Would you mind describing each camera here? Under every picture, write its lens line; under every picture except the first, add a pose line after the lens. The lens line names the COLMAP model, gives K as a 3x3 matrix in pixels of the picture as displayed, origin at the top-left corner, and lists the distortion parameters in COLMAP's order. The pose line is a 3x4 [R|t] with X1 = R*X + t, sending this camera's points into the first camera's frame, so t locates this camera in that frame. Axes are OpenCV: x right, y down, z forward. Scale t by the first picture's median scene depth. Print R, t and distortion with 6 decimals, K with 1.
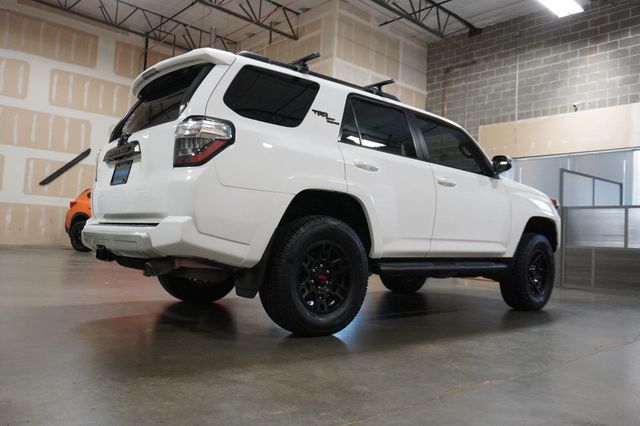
lens RADIAL K [[520.5, 0, 319.0], [0, 520.5, 216.7], [0, 0, 1]] dist [0.047125, -0.031180]
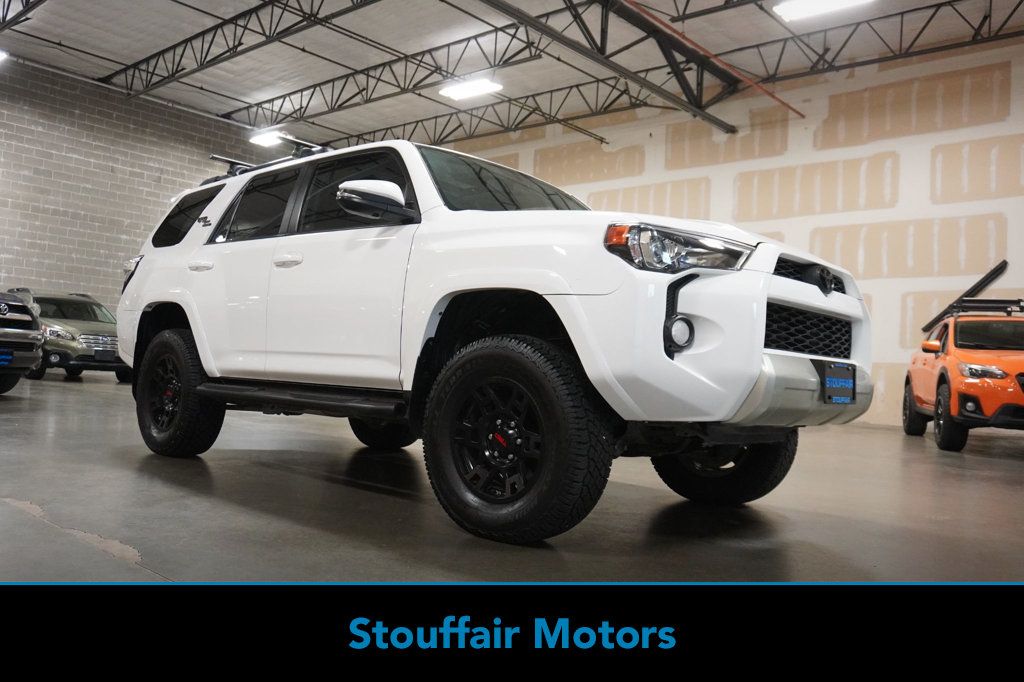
lens RADIAL K [[832.8, 0, 507.5], [0, 832.8, 342.1], [0, 0, 1]] dist [0.047125, -0.031180]
pose [[0.044789, -0.074455, -0.996218, 0.474967], [-0.018944, 0.996976, -0.075363, 0.038810], [0.998817, 0.022248, 0.043243, 0.469016]]
